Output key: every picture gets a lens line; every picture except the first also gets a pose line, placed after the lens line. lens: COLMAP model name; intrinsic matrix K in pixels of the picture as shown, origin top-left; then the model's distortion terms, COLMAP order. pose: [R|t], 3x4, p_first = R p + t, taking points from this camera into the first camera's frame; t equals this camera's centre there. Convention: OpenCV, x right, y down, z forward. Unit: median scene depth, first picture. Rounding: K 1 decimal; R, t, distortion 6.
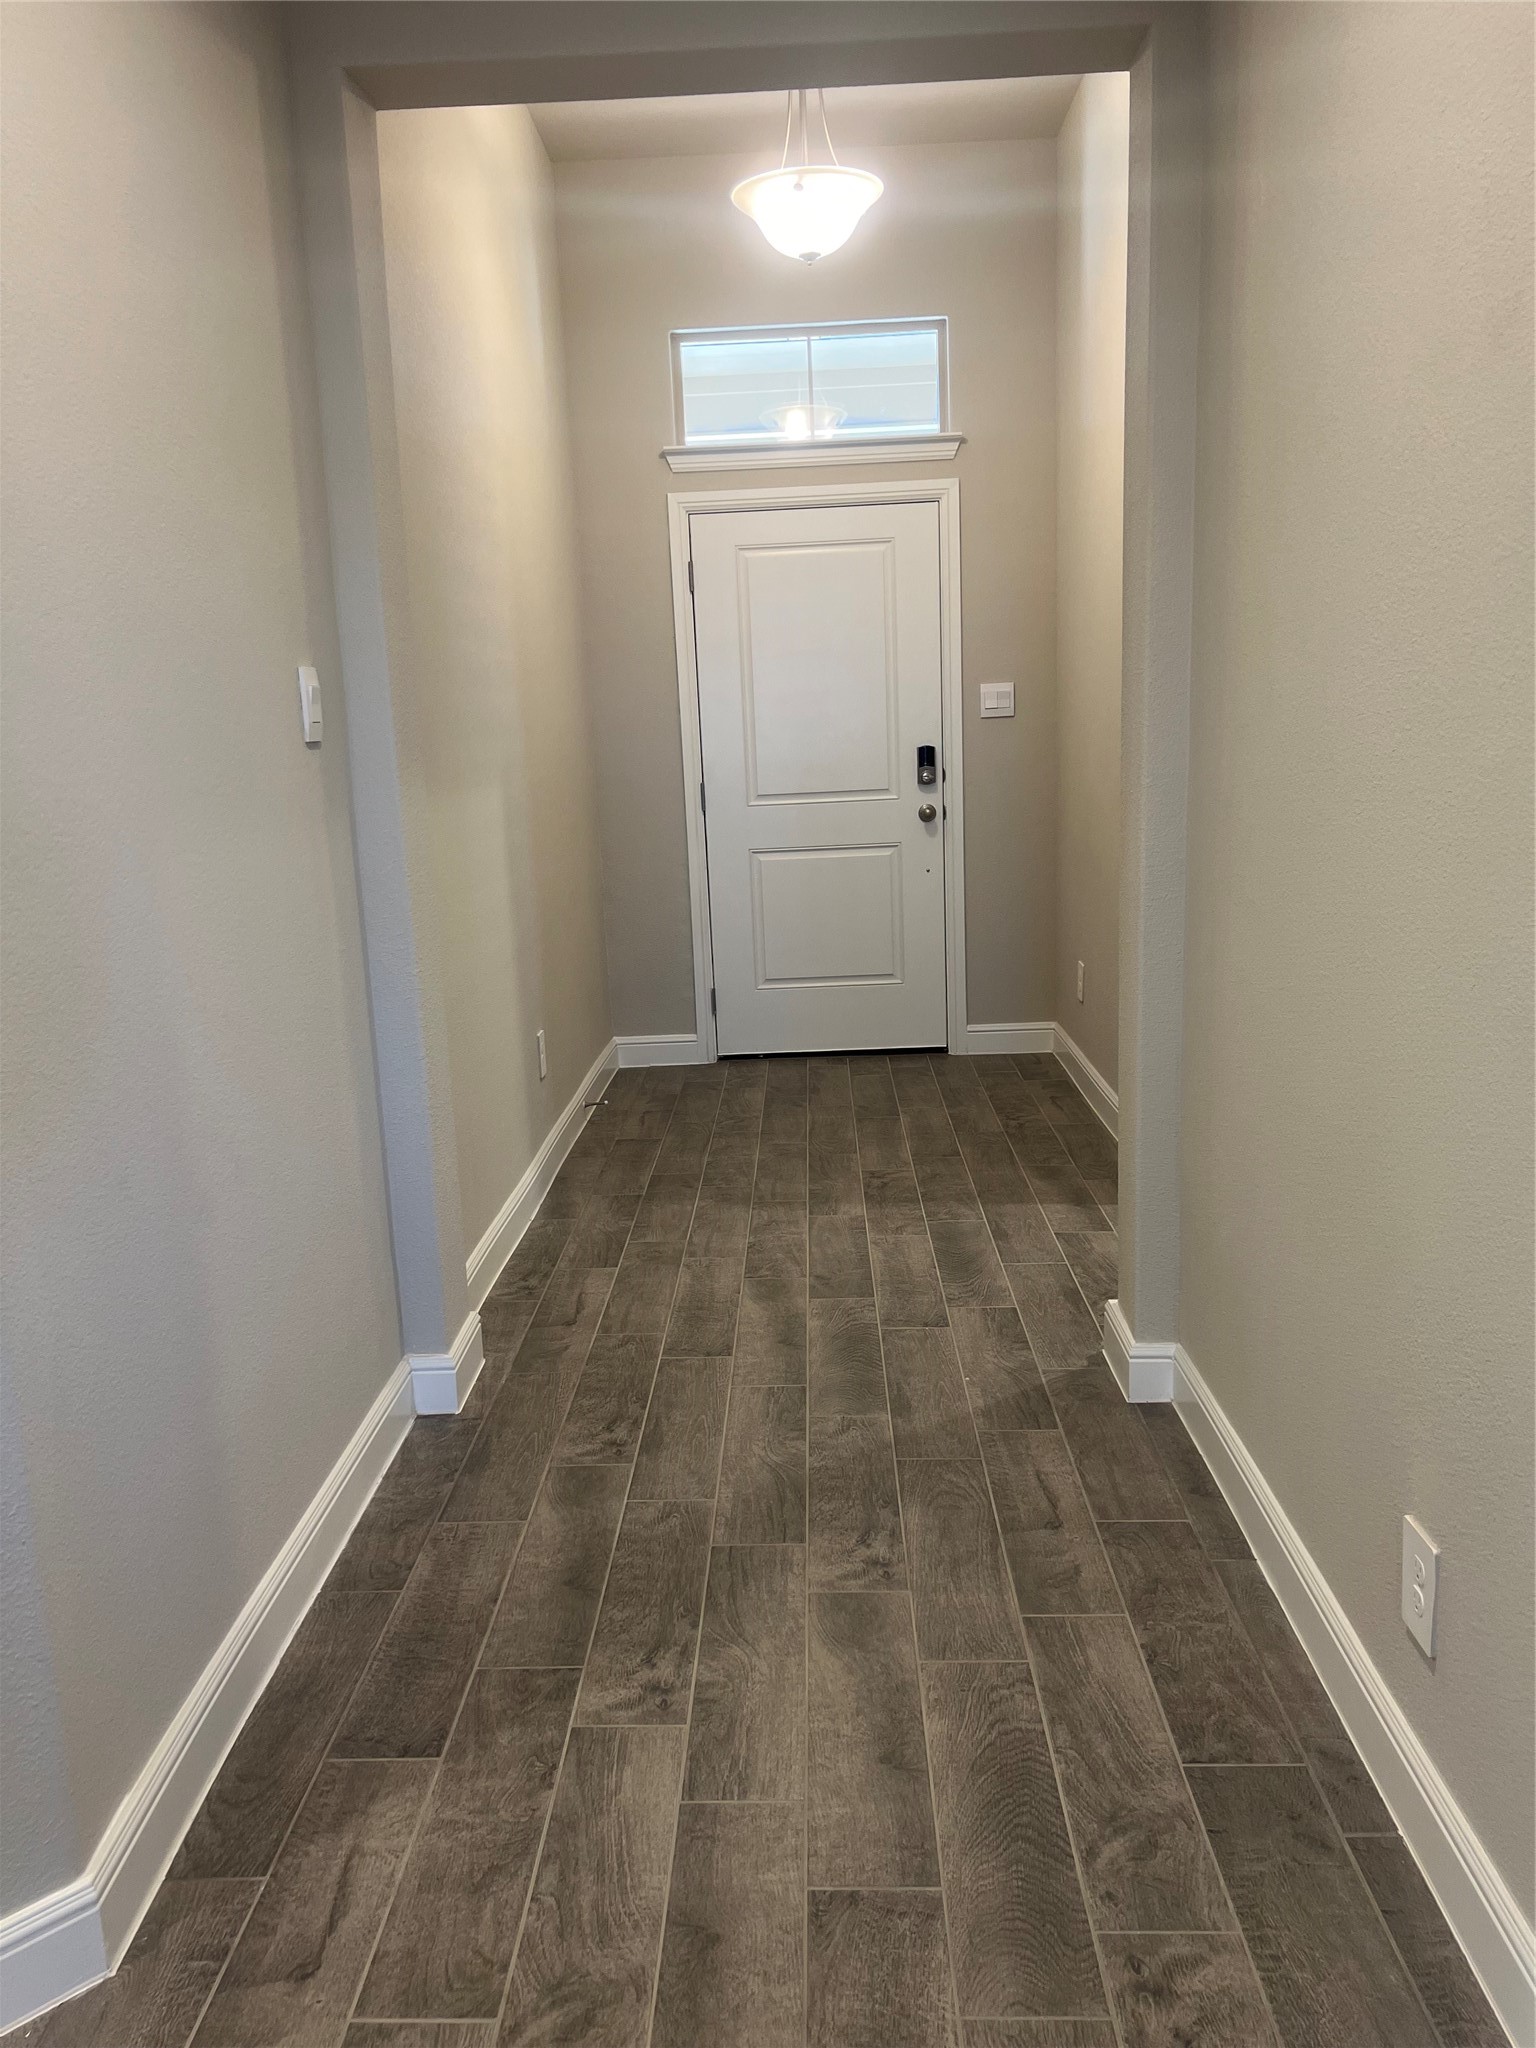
lens RADIAL K [[1522.9, 0, 756.7], [0, 1522.9, 1021.4], [0, 0, 1]] dist [0.037349, -0.043505]
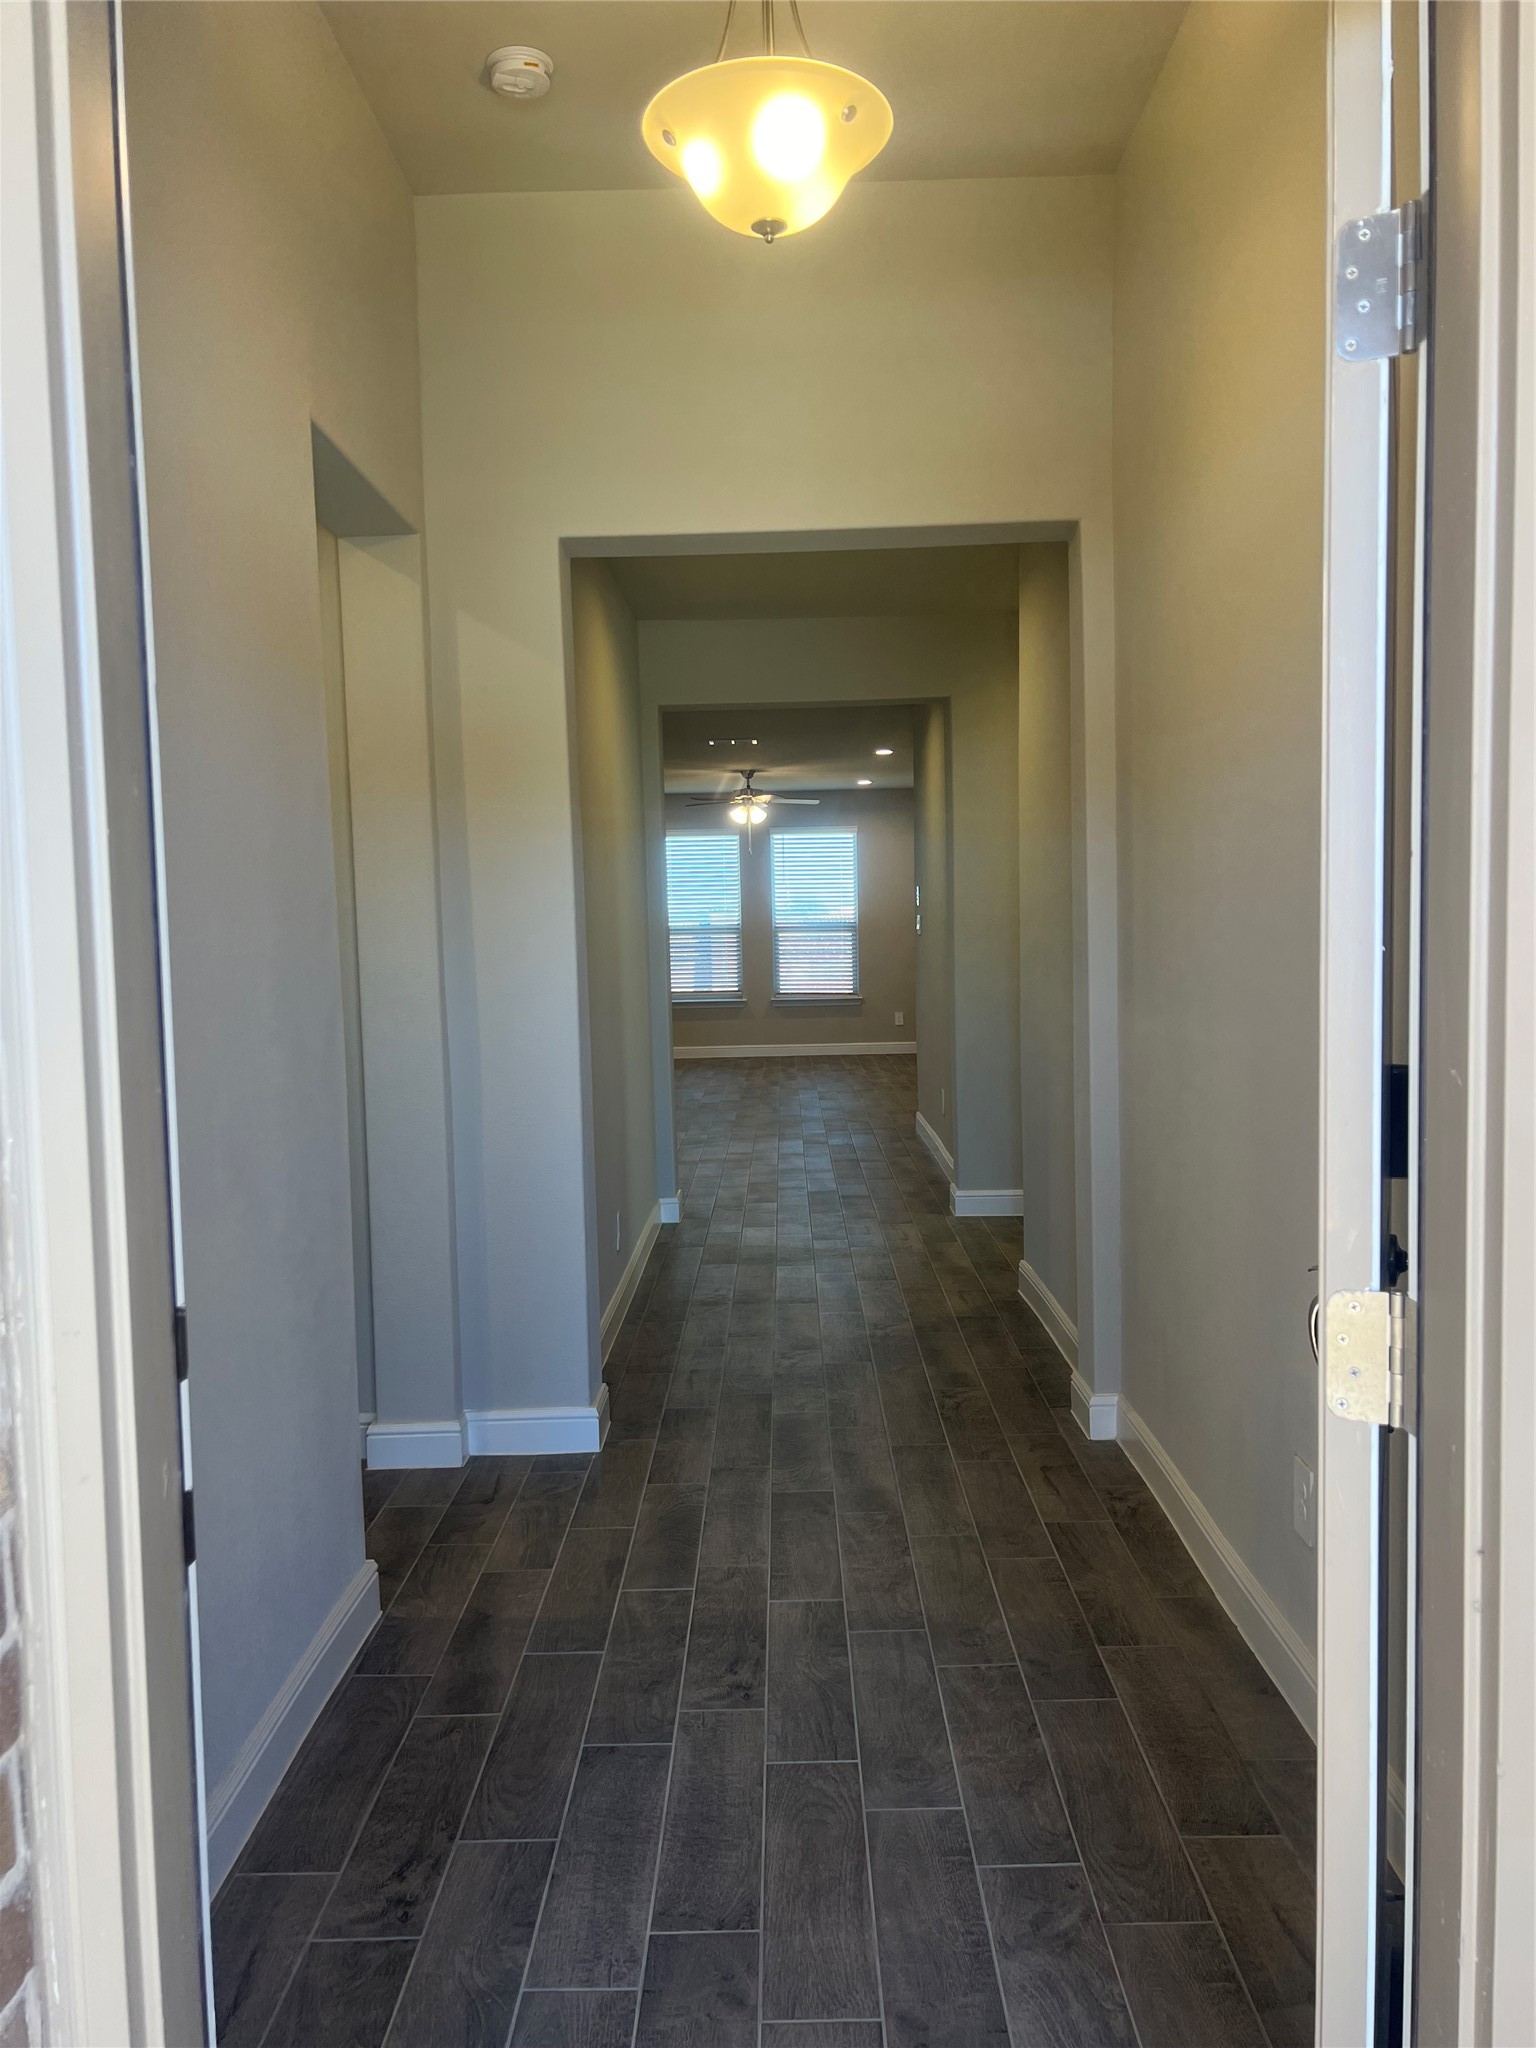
lens RADIAL K [[1522.9, 0, 765.9], [0, 1522.9, 1032.1], [0, 0, 1]] dist [0.037349, -0.043505]
pose [[-0.997643, 0.066284, -0.017767, 0.073098], [0.059489, 0.964418, 0.257604, -0.372847], [0.034210, 0.255940, -0.966087, 1.803062]]
